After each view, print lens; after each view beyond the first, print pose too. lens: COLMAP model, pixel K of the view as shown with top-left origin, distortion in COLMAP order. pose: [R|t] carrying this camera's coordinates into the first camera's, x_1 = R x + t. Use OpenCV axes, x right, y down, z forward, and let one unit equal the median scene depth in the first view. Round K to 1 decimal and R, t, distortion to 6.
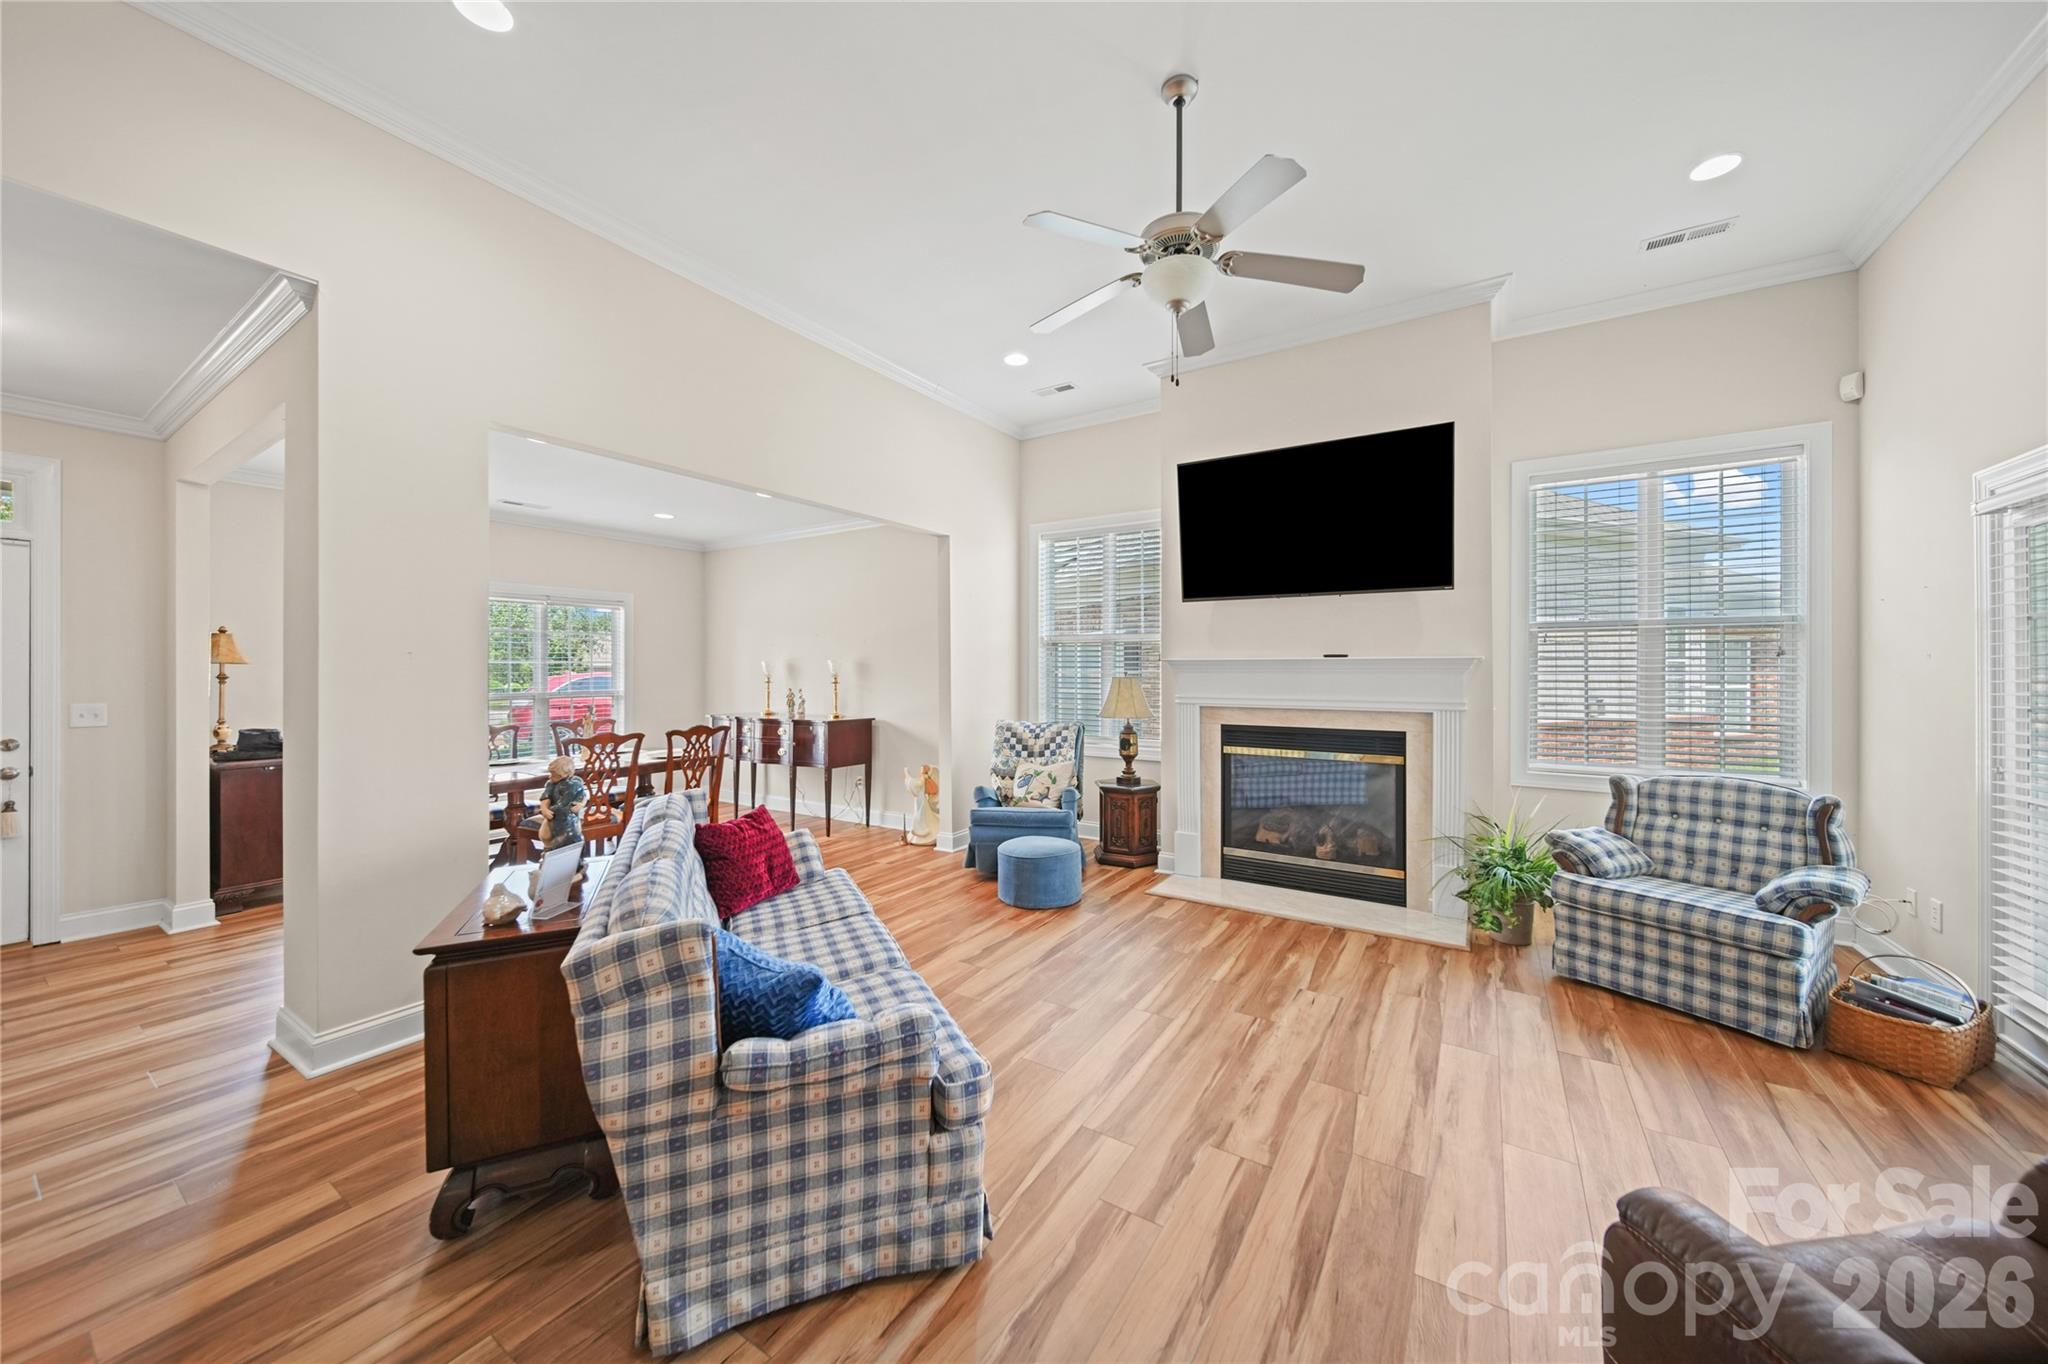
lens RADIAL K [[726.8, 0, 1027.5], [0, 726.8, 671.3], [0, 0, 1]] dist [-0.000842, -0.000334]
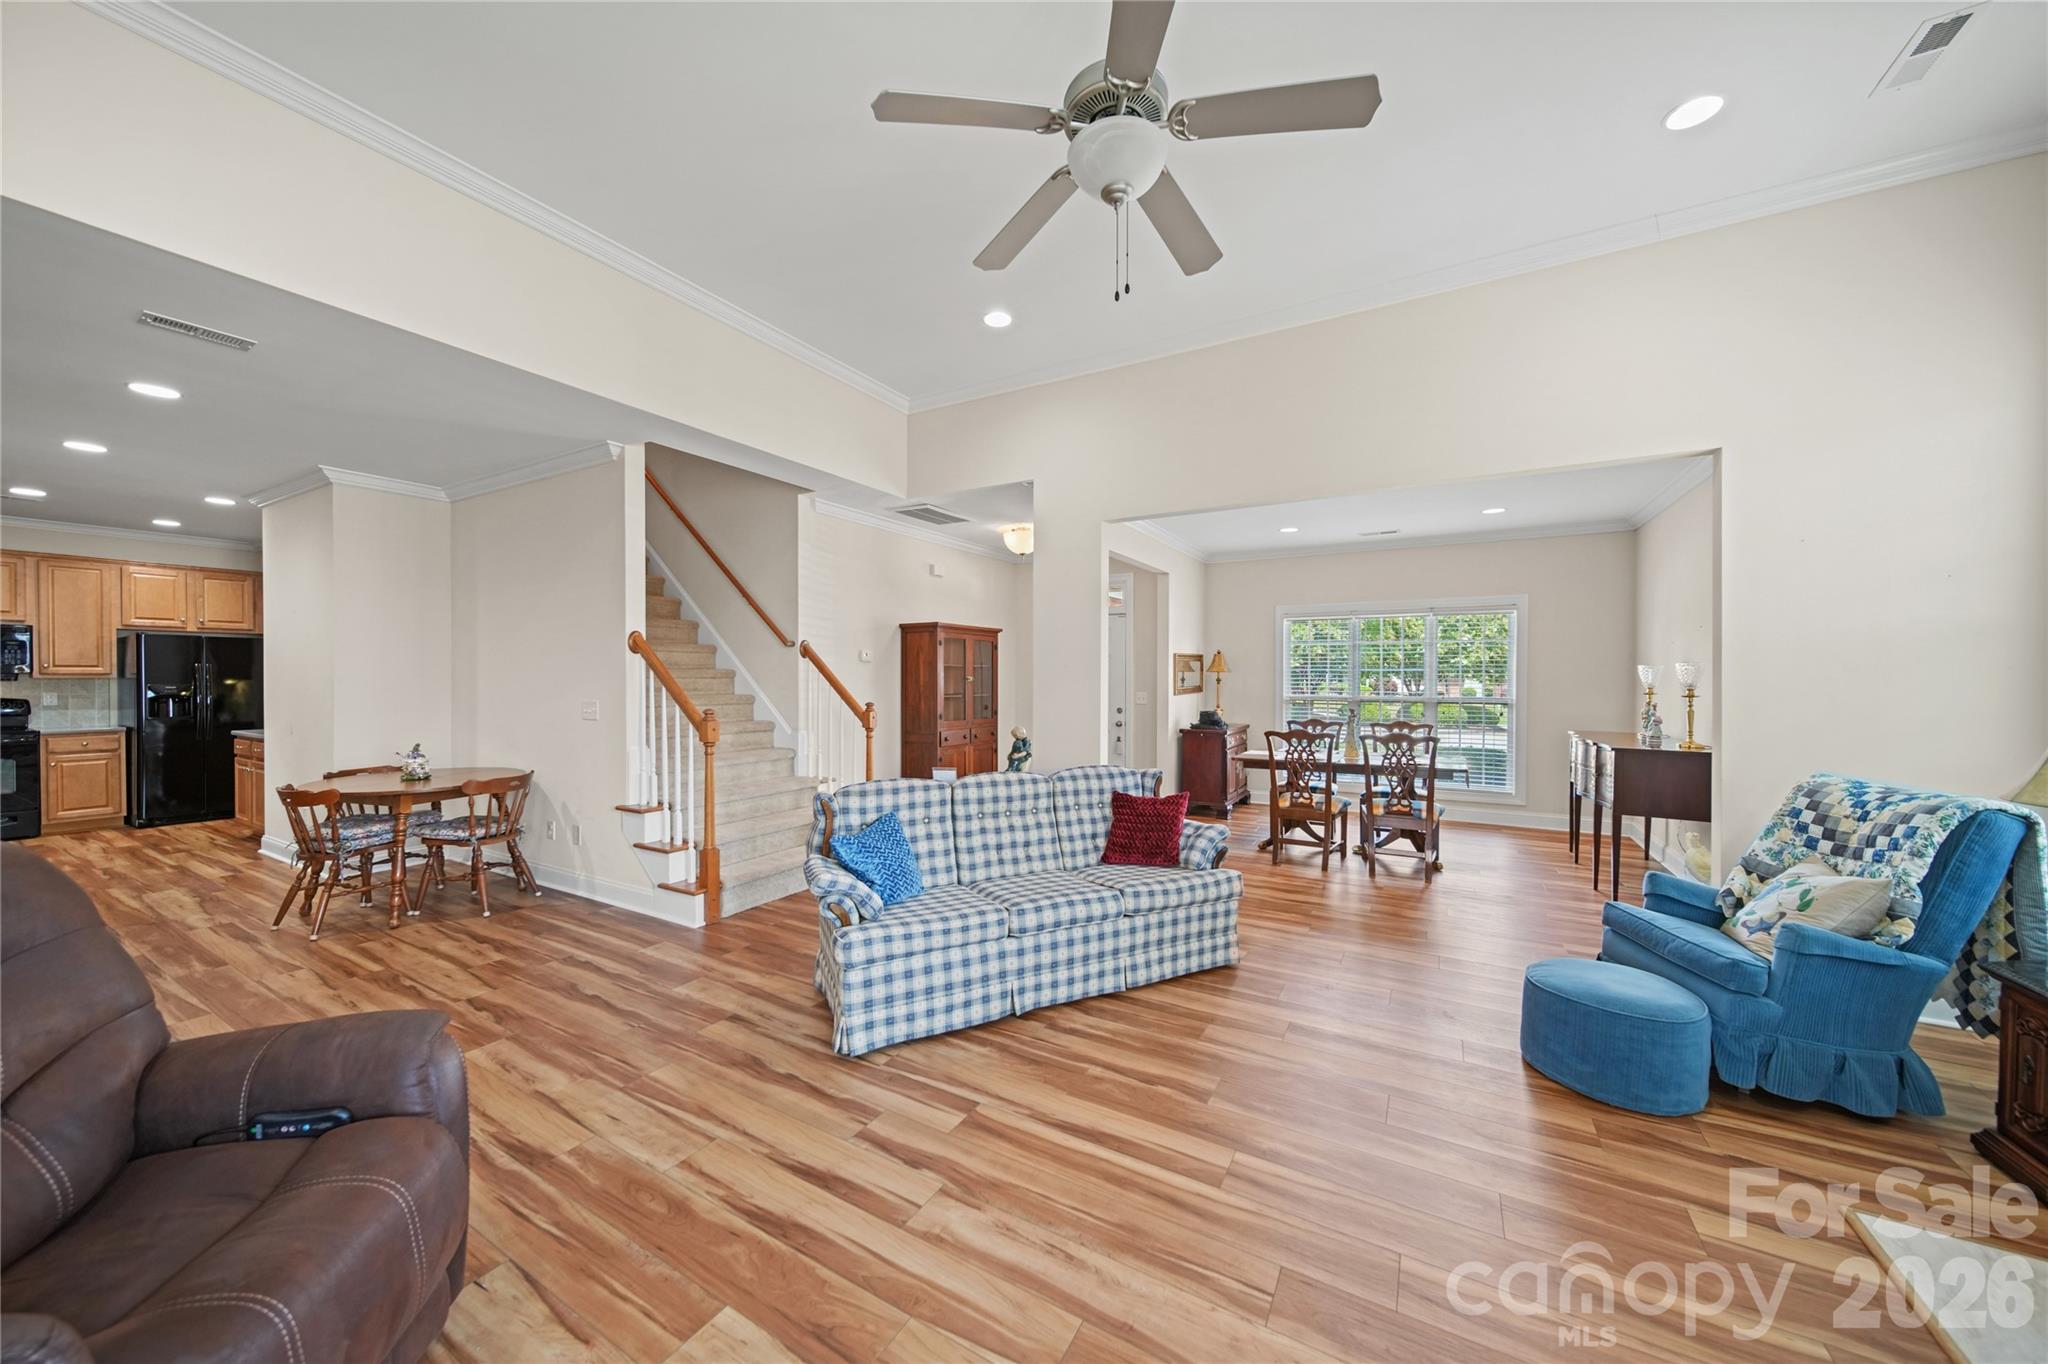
lens RADIAL K [[708.3, 0, 1024.0], [0, 708.3, 682.0], [0, 0, 1]] dist [0.031437, -0.000051]
pose [[0.026975, 0.004876, -0.999624, 0.534223], [0.003867, 0.999980, 0.004982, -0.003494], [0.999629, -0.004000, 0.026956, 0.485236]]
